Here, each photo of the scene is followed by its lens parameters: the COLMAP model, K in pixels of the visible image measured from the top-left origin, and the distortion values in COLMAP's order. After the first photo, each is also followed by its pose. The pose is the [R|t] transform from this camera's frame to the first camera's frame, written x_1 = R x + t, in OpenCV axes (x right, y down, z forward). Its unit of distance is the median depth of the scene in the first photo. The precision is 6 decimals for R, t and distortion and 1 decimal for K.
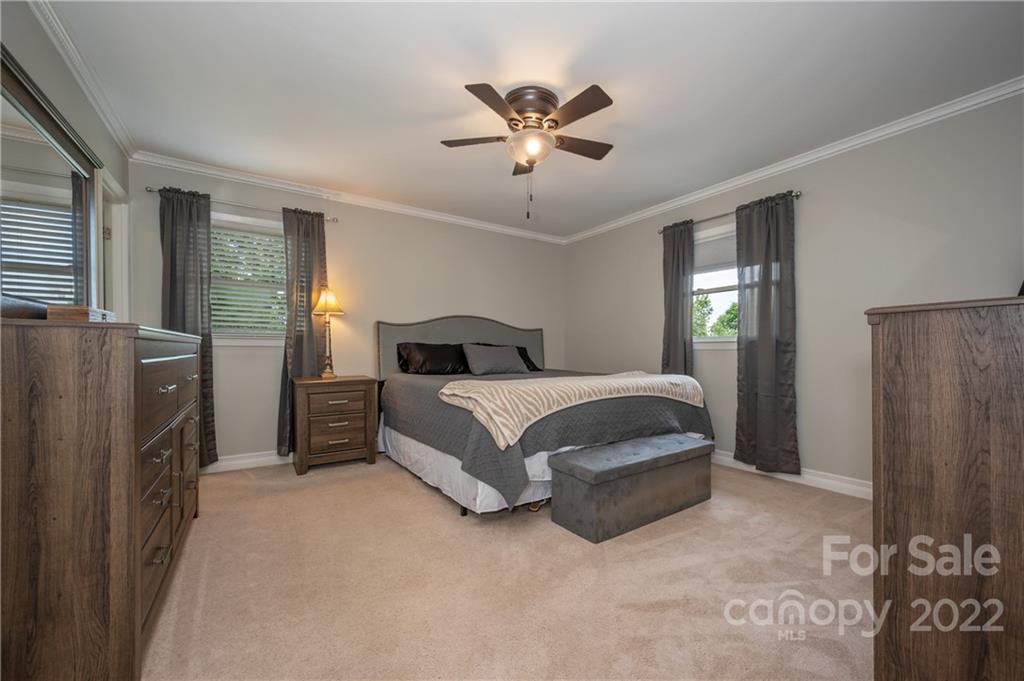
lens RADIAL K [[402.3, 0, 513.2], [0, 402.3, 354.5], [0, 0, 1]] dist [0.001154, 0.000298]
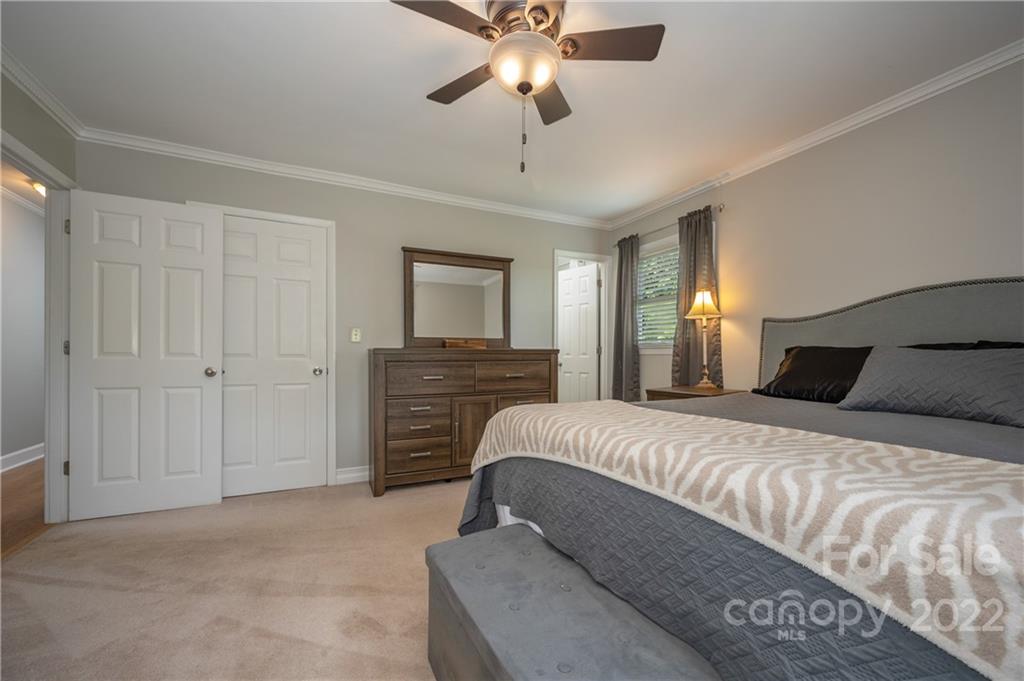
lens RADIAL K [[402.3, 0, 513.2], [0, 402.3, 354.5], [0, 0, 1]] dist [0.001154, 0.000298]
pose [[-0.105776, -0.005923, -0.994372, 0.480602], [-0.008256, 0.999953, -0.005078, -0.011311], [0.994356, 0.007672, -0.105820, 0.694869]]
